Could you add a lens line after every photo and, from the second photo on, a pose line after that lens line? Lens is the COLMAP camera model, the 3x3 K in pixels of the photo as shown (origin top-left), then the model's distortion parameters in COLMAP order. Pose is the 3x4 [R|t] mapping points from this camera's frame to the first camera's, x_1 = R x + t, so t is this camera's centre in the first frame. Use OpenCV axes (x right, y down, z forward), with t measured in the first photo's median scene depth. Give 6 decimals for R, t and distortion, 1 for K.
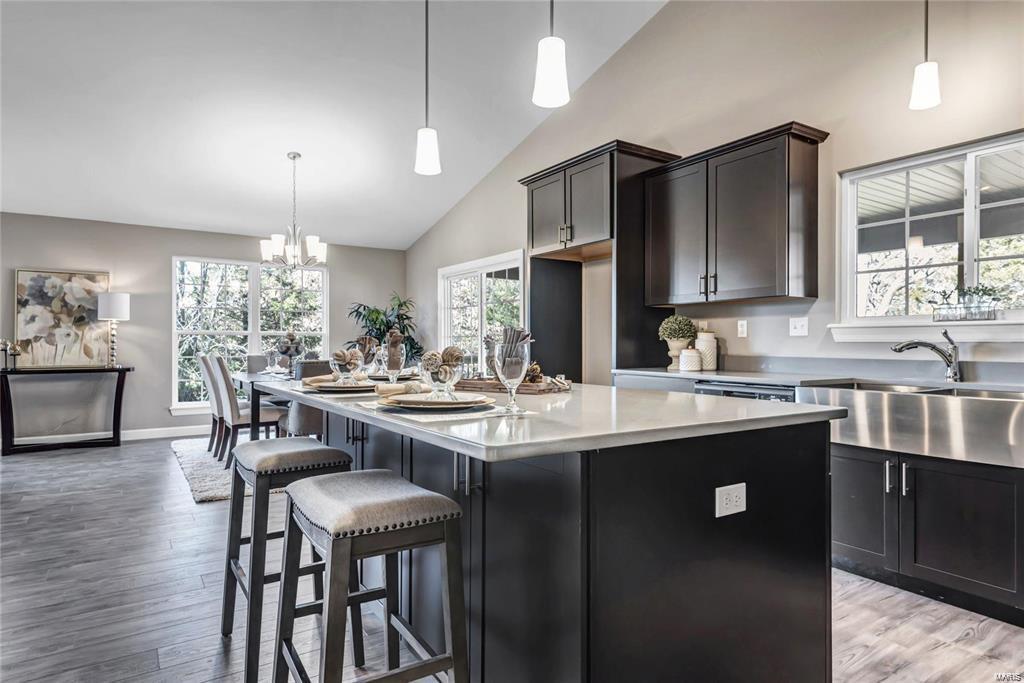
lens RADIAL K [[586.2, 0, 503.3], [0, 586.2, 340.9], [0, 0, 1]] dist [0.013152, -0.005718]
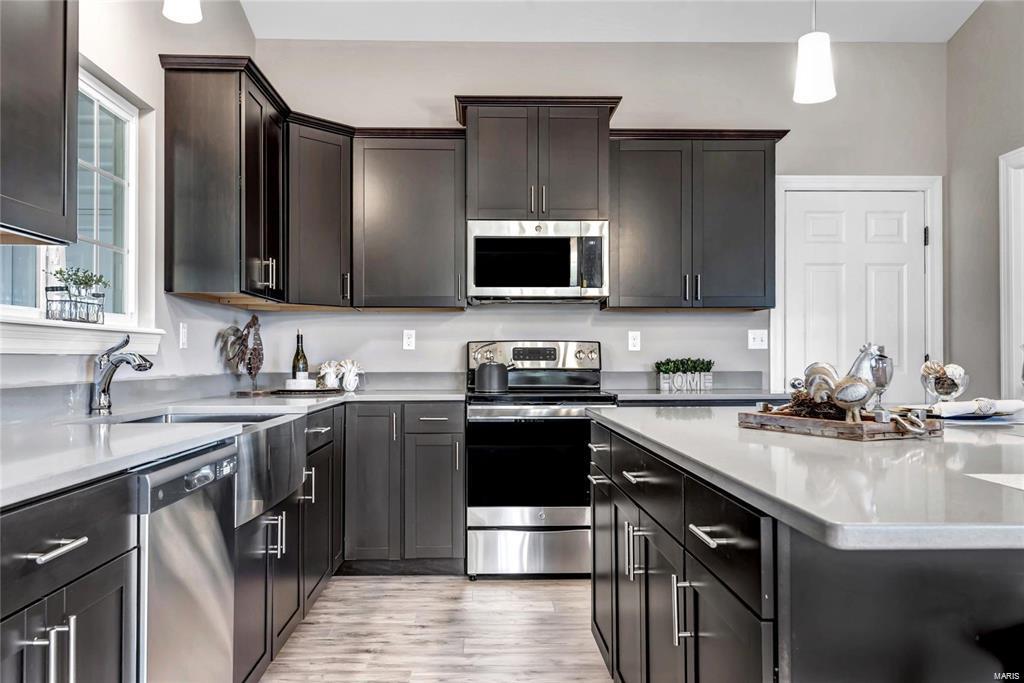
lens RADIAL K [[828.3, 0, 503.7], [0, 828.3, 344.2], [0, 0, 1]] dist [0.031879, 0.003760]
pose [[-0.851645, 0.007481, 0.524066, -0.084359], [-0.003795, 0.999784, -0.020439, 0.005132], [-0.524106, -0.019396, -0.851432, 1.055906]]
